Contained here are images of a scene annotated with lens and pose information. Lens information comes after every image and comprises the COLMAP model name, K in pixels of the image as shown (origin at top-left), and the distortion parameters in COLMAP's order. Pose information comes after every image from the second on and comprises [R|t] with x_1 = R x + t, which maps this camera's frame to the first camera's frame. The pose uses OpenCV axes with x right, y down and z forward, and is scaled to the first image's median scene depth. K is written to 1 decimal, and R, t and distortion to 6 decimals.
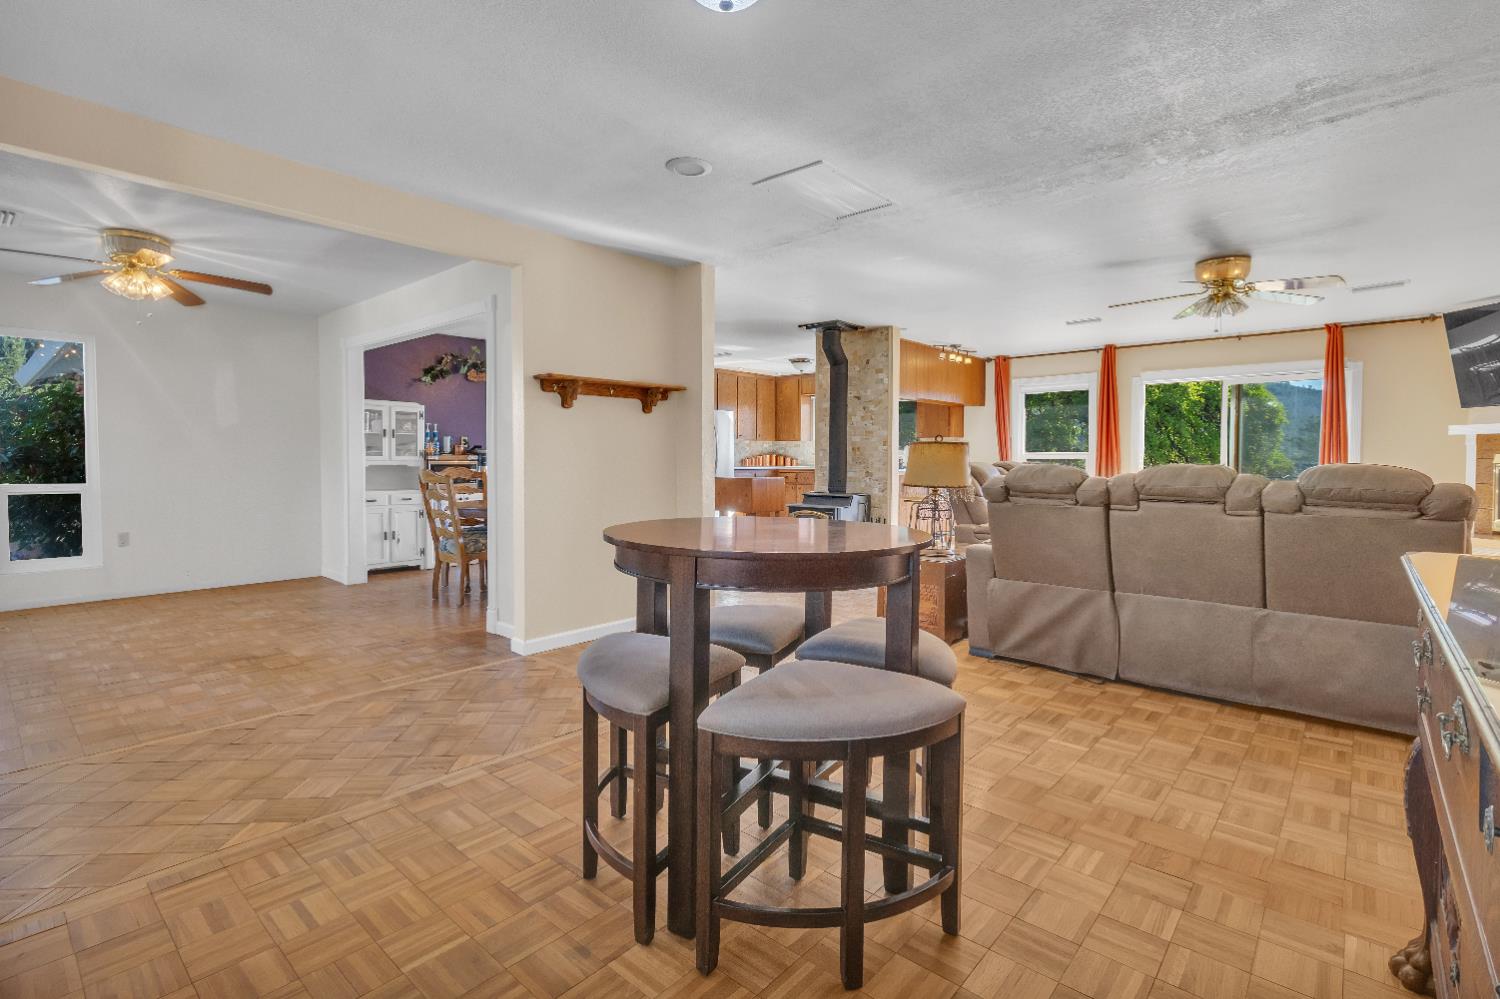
lens RADIAL K [[694.5, 0, 745.9], [0, 694.5, 480.0], [0, 0, 1]] dist [0.002469, 0.000376]
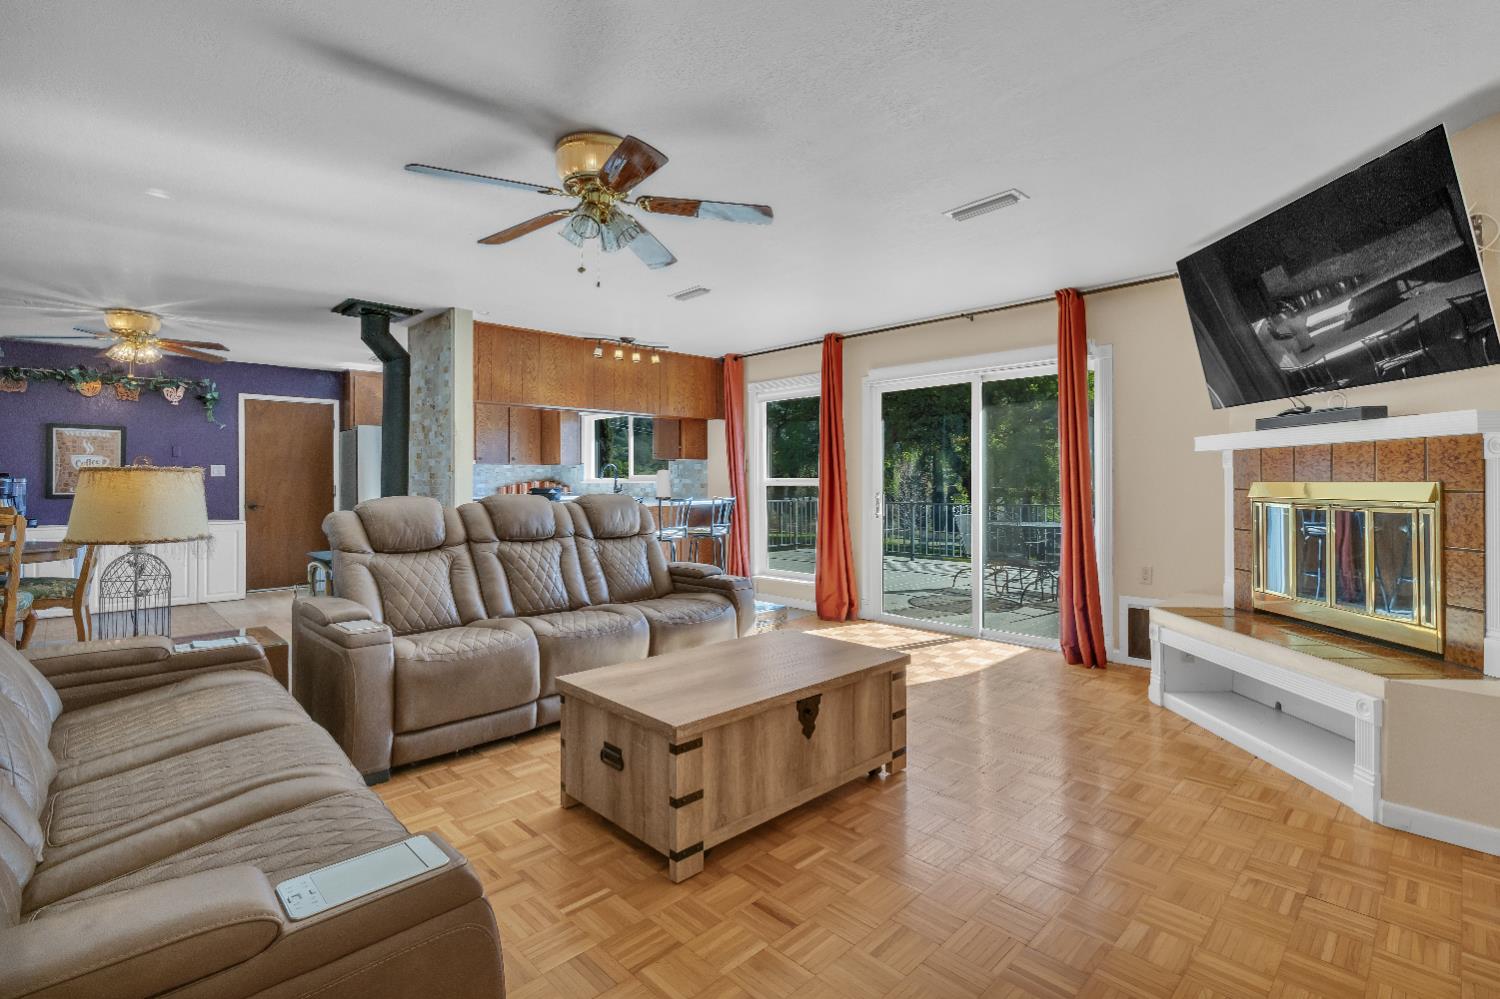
lens RADIAL K [[705.5, 0, 750.2], [0, 705.5, 479.0], [0, 0, 1]] dist [0.003275, 0.000969]
pose [[0.997236, -0.004204, -0.074177, 0.531974], [0.001668, 0.999413, -0.034230, -0.014819], [0.074278, 0.034012, 0.996657, 0.266197]]
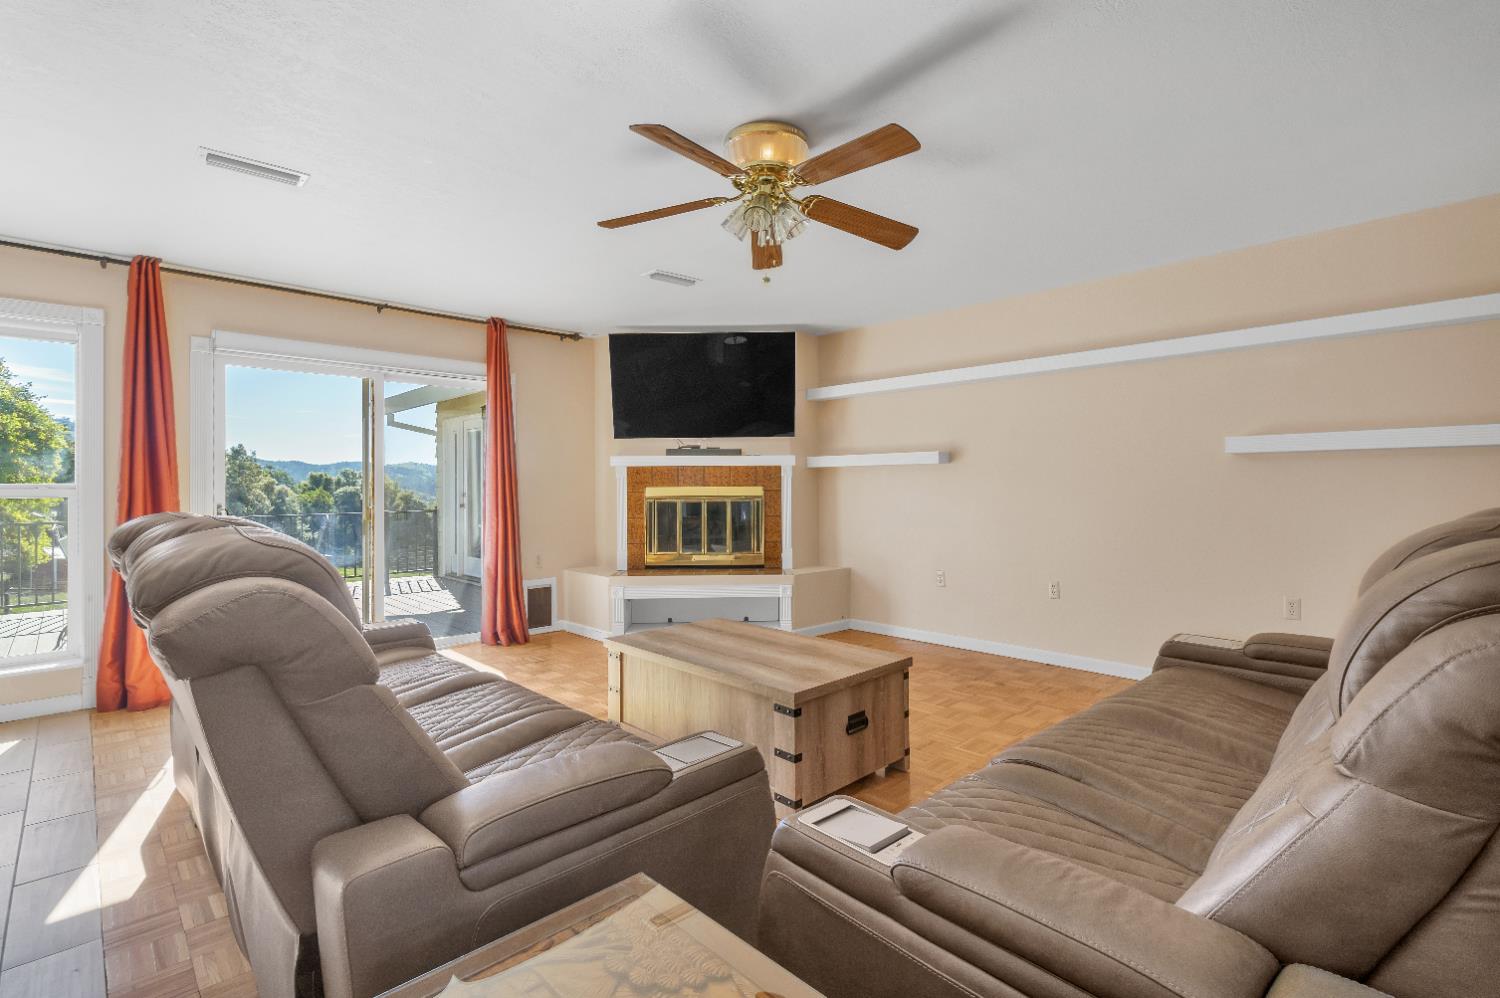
lens RADIAL K [[705.5, 0, 750.2], [0, 705.5, 478.5], [0, 0, 1]] dist [0.003275, 0.000969]
pose [[0.076010, 0.007955, 0.997075, 0.077673], [0.038067, 0.999216, -0.010874, -0.025333], [-0.996380, 0.038782, 0.075647, 0.604957]]
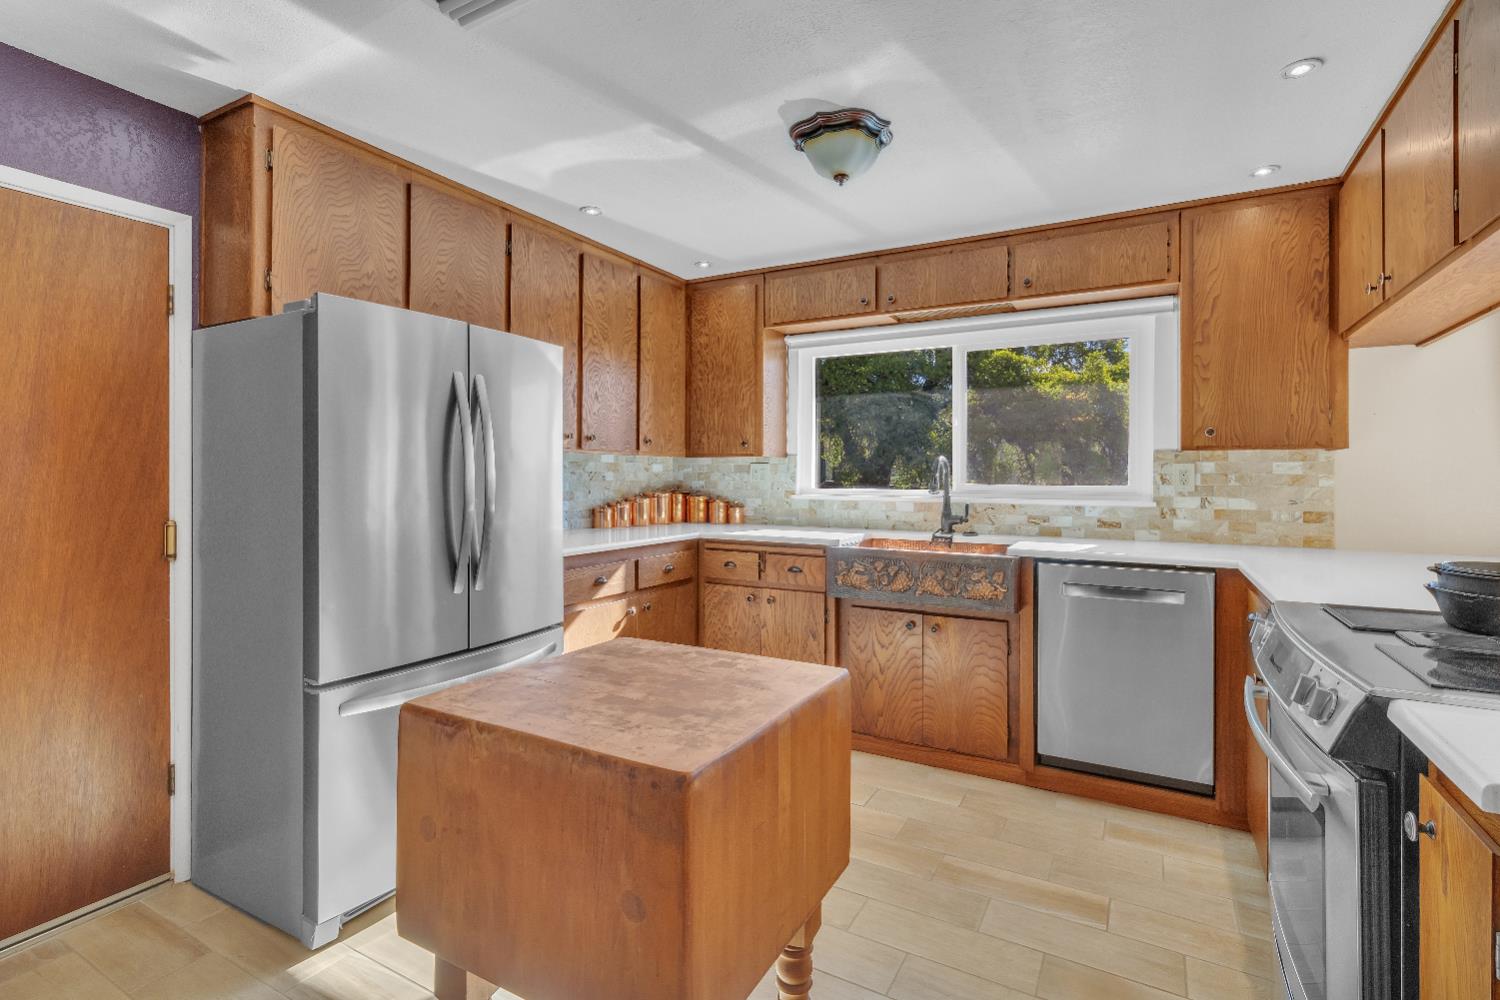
lens RADIAL K [[700.6, 0, 743.7], [0, 700.6, 470.0], [0, 0, 1]] dist [0.001316, 0.000400]
pose [[0.977303, 0.006333, 0.211751, -0.009734], [0.001606, 0.999303, -0.037299, -0.052886], [-0.211840, 0.036792, 0.976612, 0.954452]]
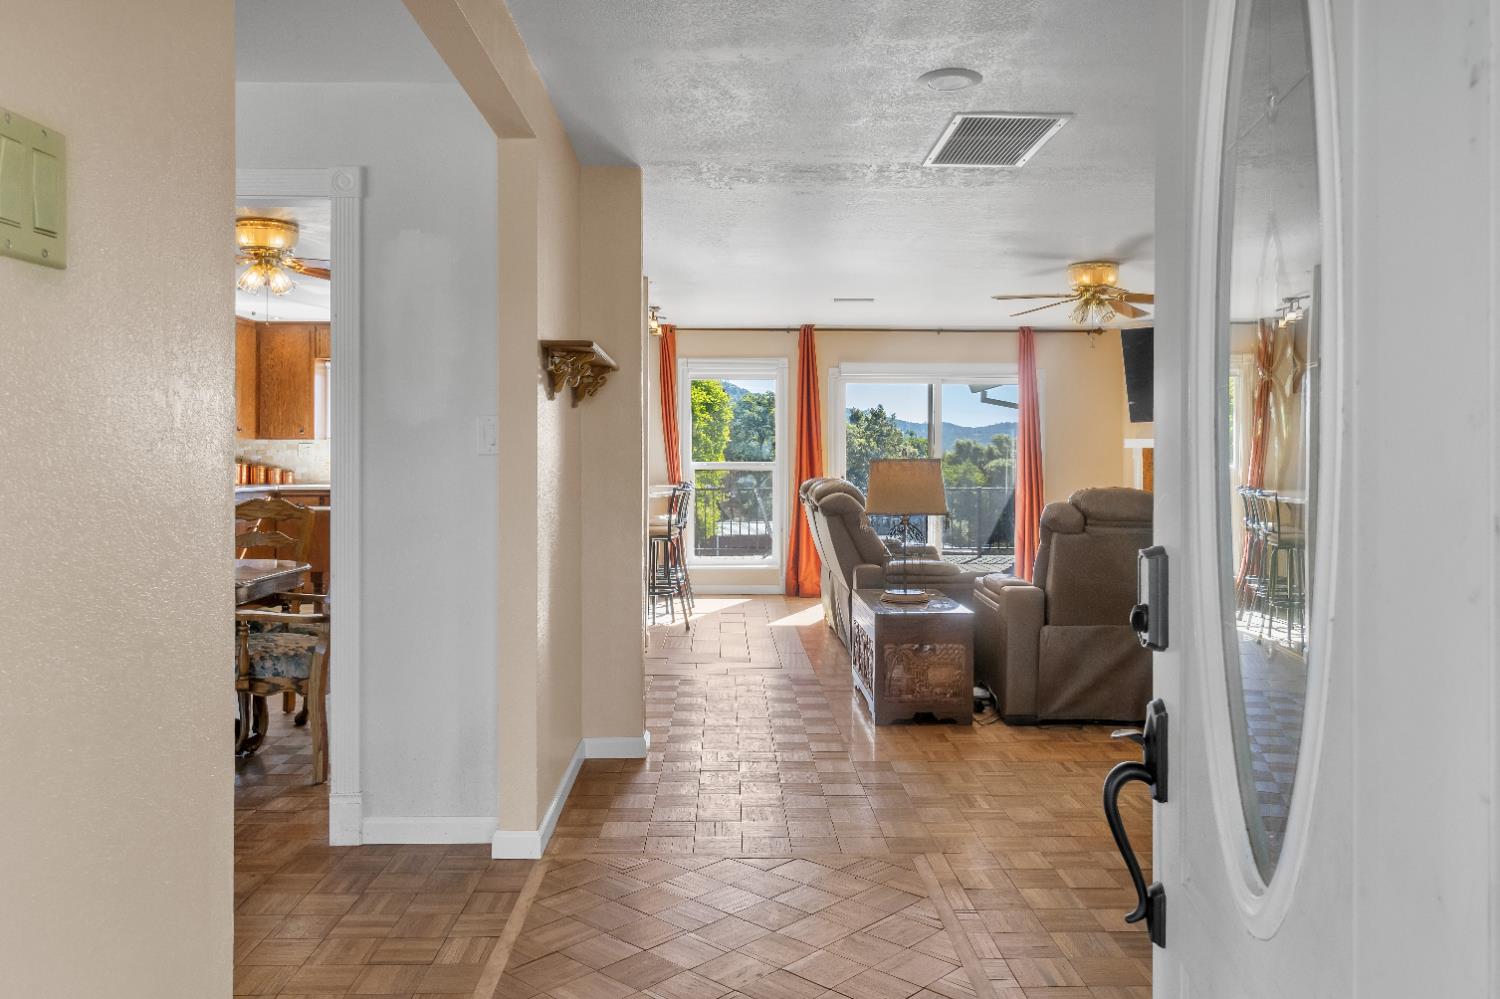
lens RADIAL K [[1143.6, 0, 751.8], [0, 1143.6, 441.1], [0, 0, 1]] dist [0.008802, 0.000456]
pose [[0.727749, 0.011075, 0.685755, -0.437189], [0.021209, 0.999028, -0.038643, -0.017315], [-0.685516, 0.042666, 0.726806, 0.124267]]
